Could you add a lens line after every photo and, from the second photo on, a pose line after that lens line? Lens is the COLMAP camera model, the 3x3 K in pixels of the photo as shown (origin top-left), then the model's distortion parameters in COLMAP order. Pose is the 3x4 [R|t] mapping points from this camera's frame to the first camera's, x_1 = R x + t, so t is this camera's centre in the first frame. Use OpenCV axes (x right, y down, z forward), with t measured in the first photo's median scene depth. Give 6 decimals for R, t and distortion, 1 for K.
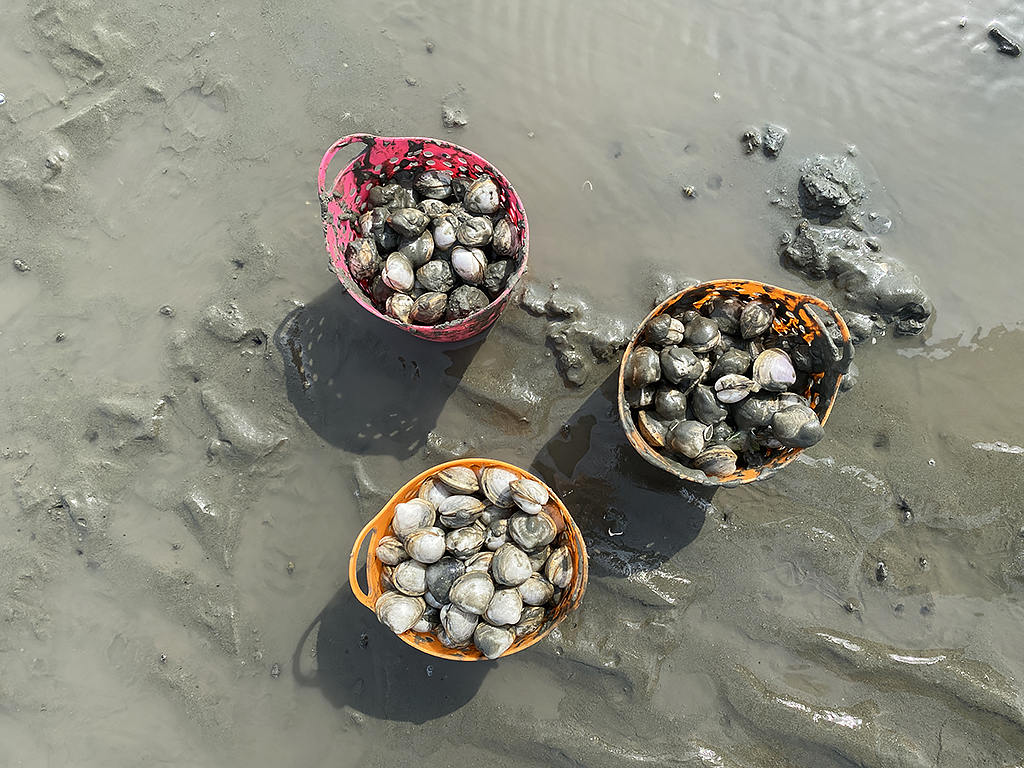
lens RADIAL K [[773.6, 0, 512.2], [0, 773.6, 383.7], [0, 0, 1]] dist [0.005363, -0.000174]
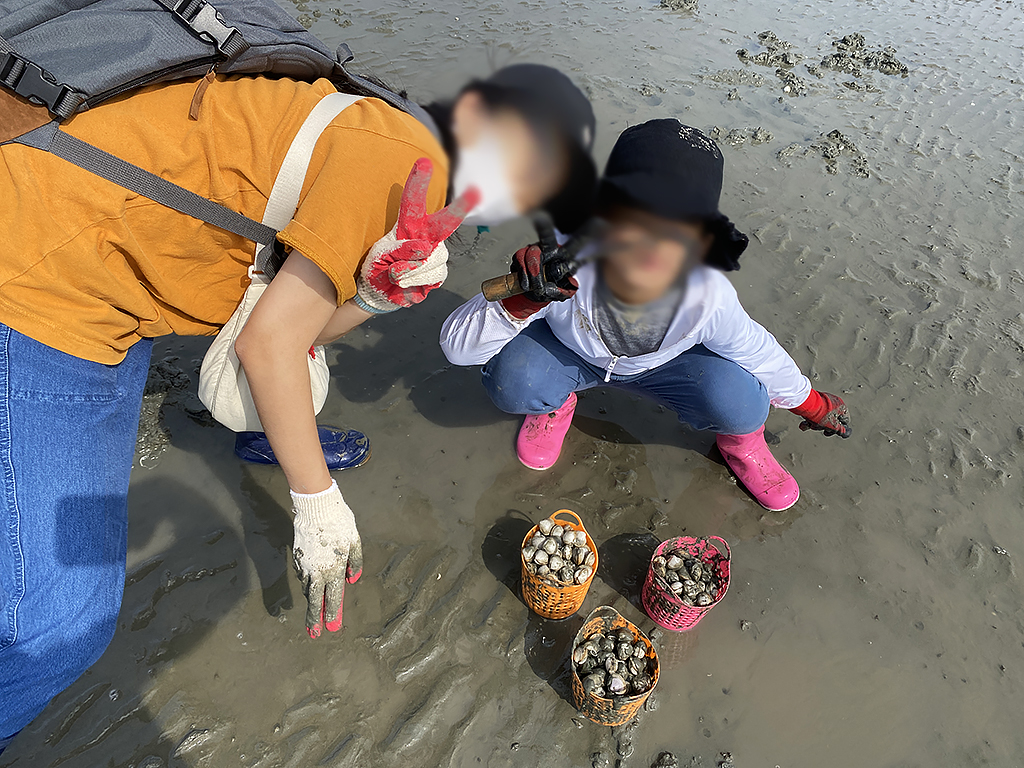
lens RADIAL K [[773.6, 0, 512.0], [0, 773.6, 383.8], [0, 0, 1]] dist [0.005363, -0.000174]
pose [[-0.229899, 0.688731, -0.687601, 1.173483], [-0.973212, -0.164157, 0.160966, 0.051874], [-0.002012, 0.706188, 0.708022, -1.050548]]
